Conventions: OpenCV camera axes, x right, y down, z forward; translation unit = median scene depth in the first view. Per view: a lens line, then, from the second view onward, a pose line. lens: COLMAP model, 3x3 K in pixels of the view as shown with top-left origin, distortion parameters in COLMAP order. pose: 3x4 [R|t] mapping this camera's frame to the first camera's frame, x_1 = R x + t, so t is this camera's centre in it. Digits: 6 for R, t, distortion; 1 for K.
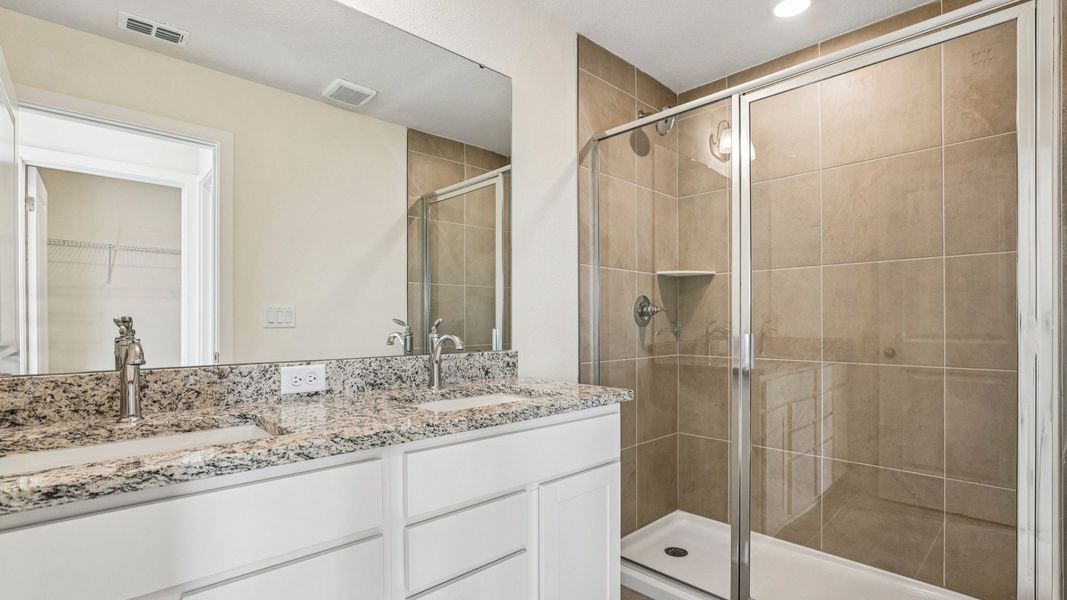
lens RADIAL K [[492.1, 0, 531.9], [0, 492.1, 303.8], [0, 0, 1]] dist [-0.017795, 0.000784]
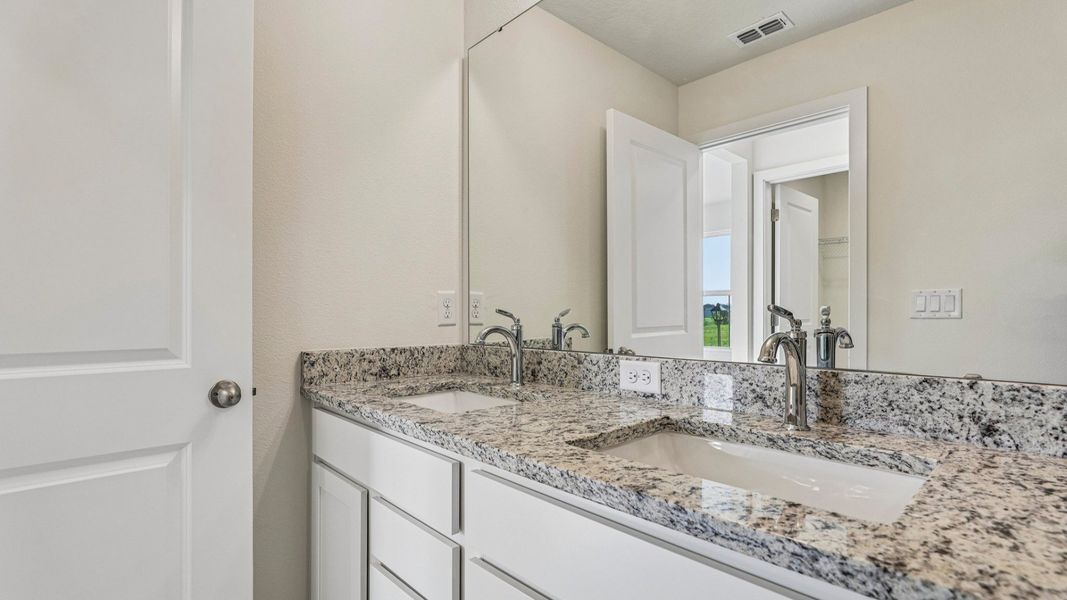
lens RADIAL K [[492.1, 0, 532.0], [0, 492.1, 306.2], [0, 0, 1]] dist [-0.017795, 0.000784]
pose [[0.002956, -0.012656, -0.999916, 0.444348], [0.042290, 0.999027, -0.012519, 0.029916], [0.999101, -0.042250, 0.003489, 0.834466]]
